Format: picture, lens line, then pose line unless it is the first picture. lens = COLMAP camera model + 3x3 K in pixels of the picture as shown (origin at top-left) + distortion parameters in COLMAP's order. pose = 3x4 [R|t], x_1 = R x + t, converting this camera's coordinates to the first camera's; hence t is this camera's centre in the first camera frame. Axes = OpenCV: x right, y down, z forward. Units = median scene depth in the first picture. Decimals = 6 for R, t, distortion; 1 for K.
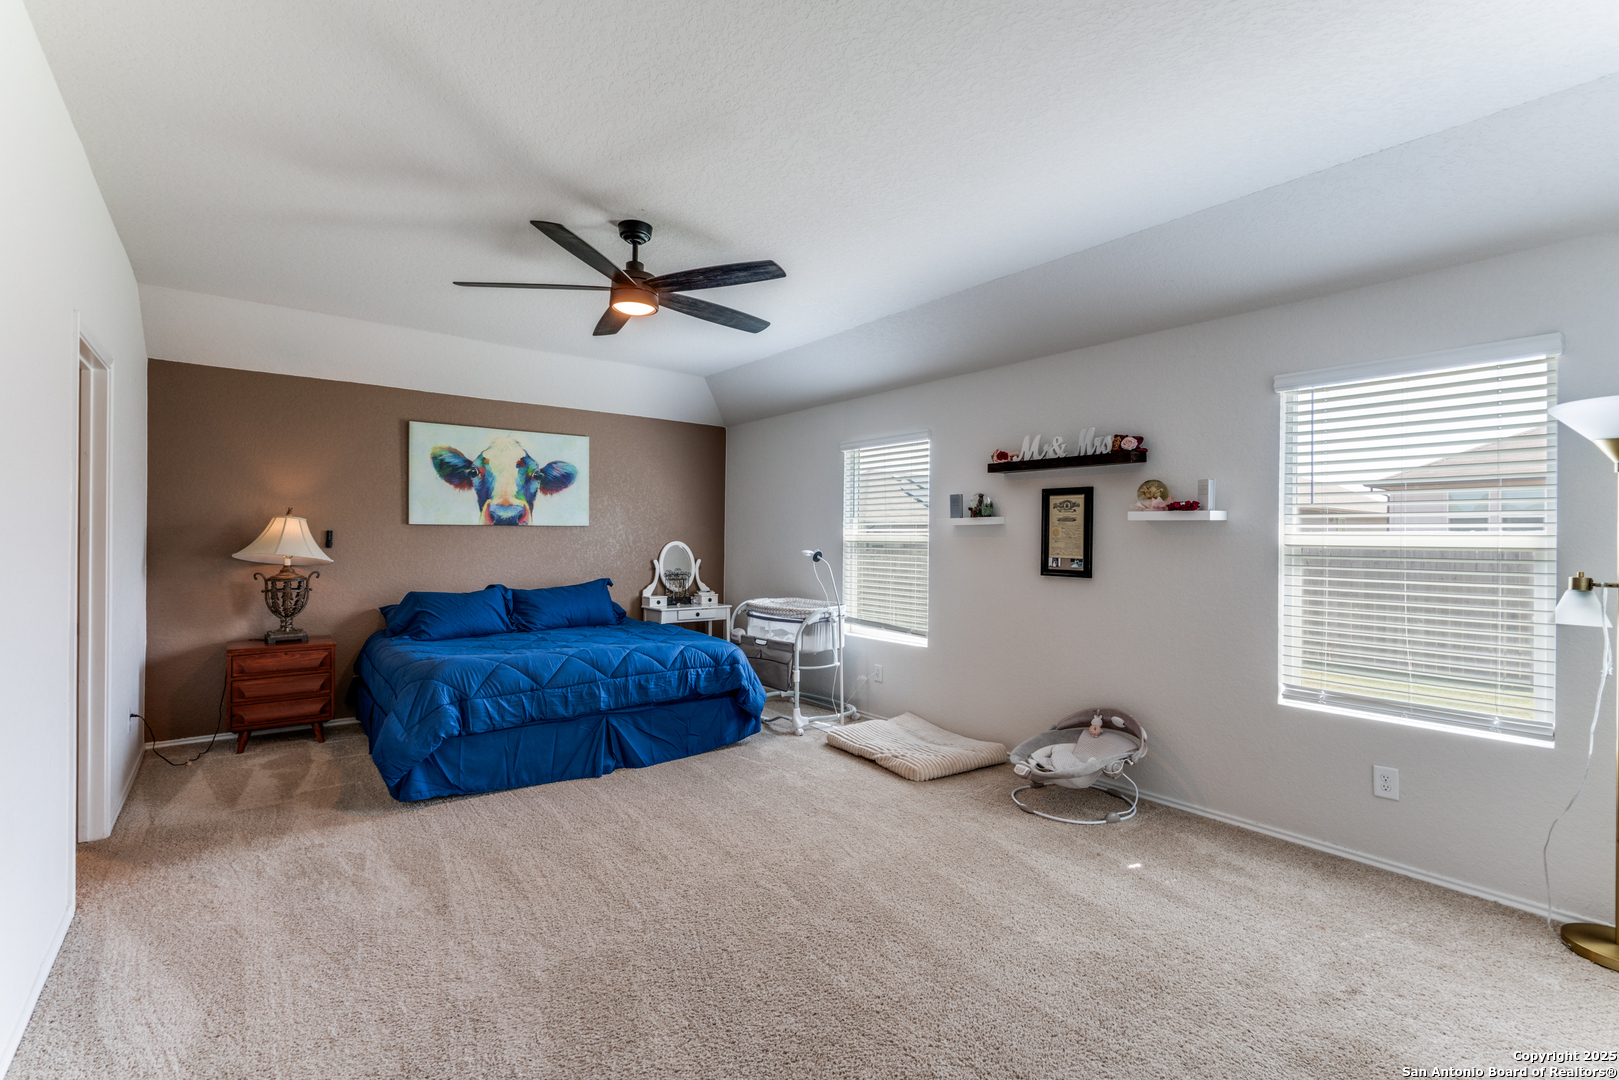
lens RADIAL K [[731.2, 0, 808.5], [0, 731.2, 535.1], [0, 0, 1]] dist [-0.007842, 0.003672]
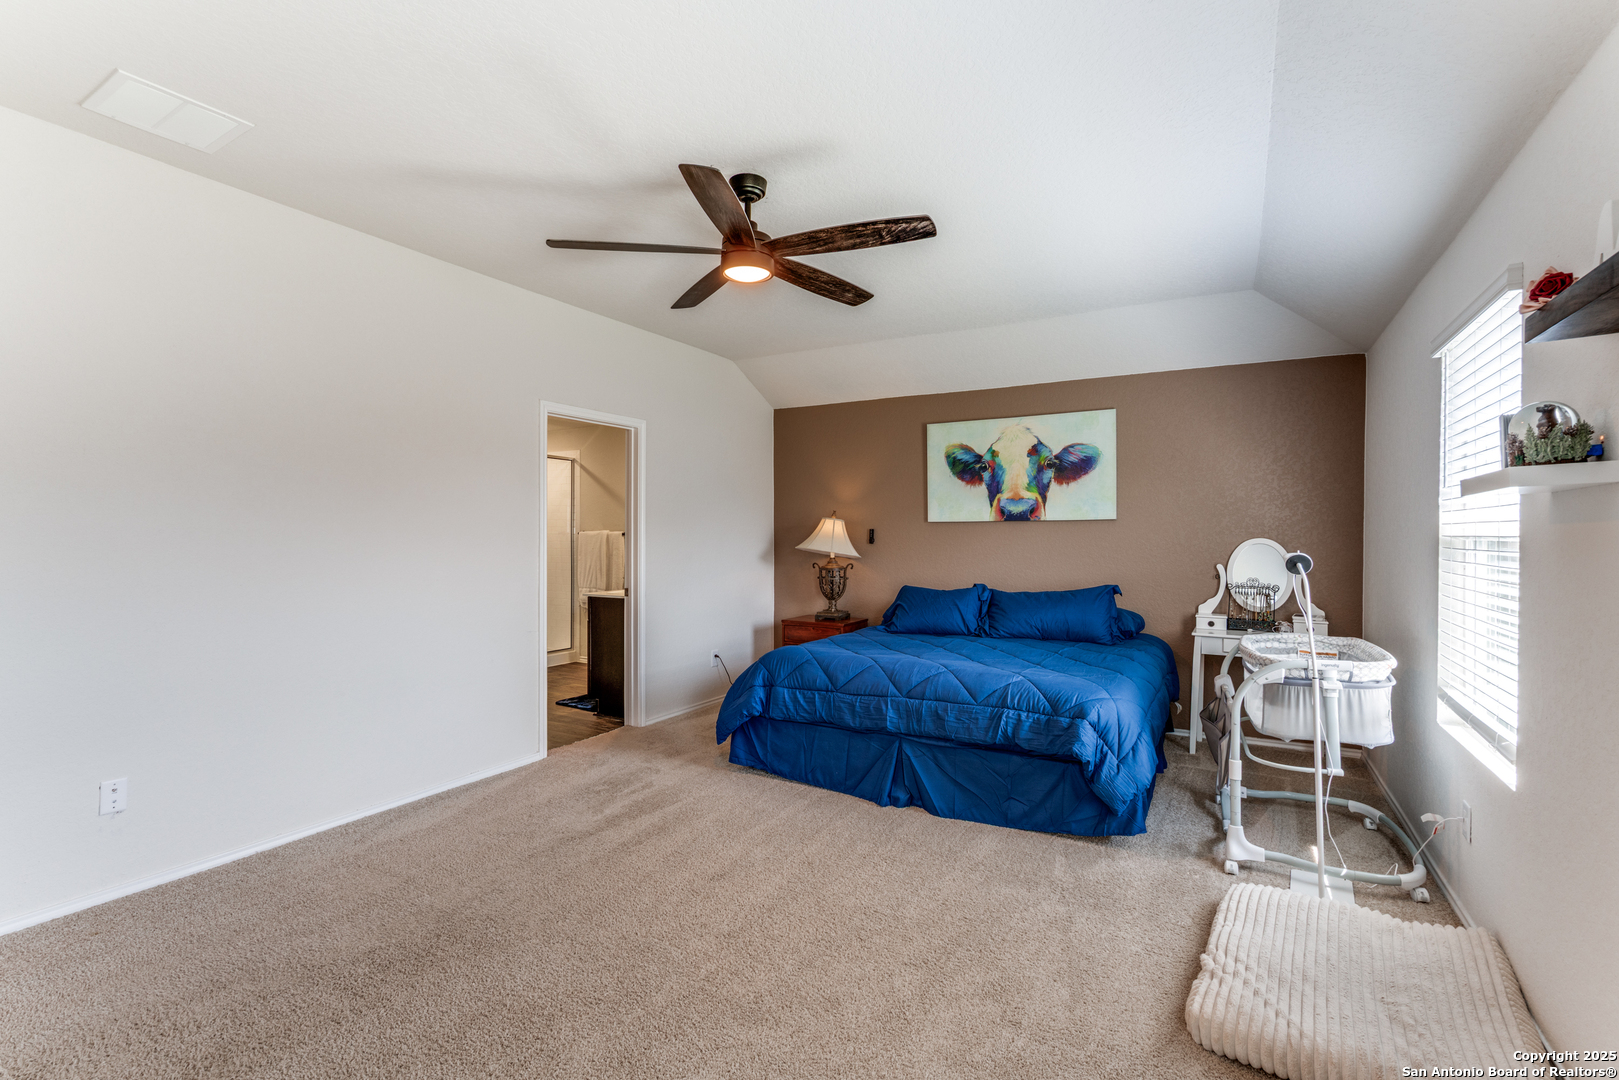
lens RADIAL K [[731.2, 0, 808.5], [0, 731.2, 535.1], [0, 0, 1]] dist [-0.007842, 0.003672]
pose [[0.373823, -0.006046, -0.927480, 0.367214], [0.006467, 0.999971, -0.003912, 0.007020], [0.927478, -0.004536, 0.373851, 0.439821]]
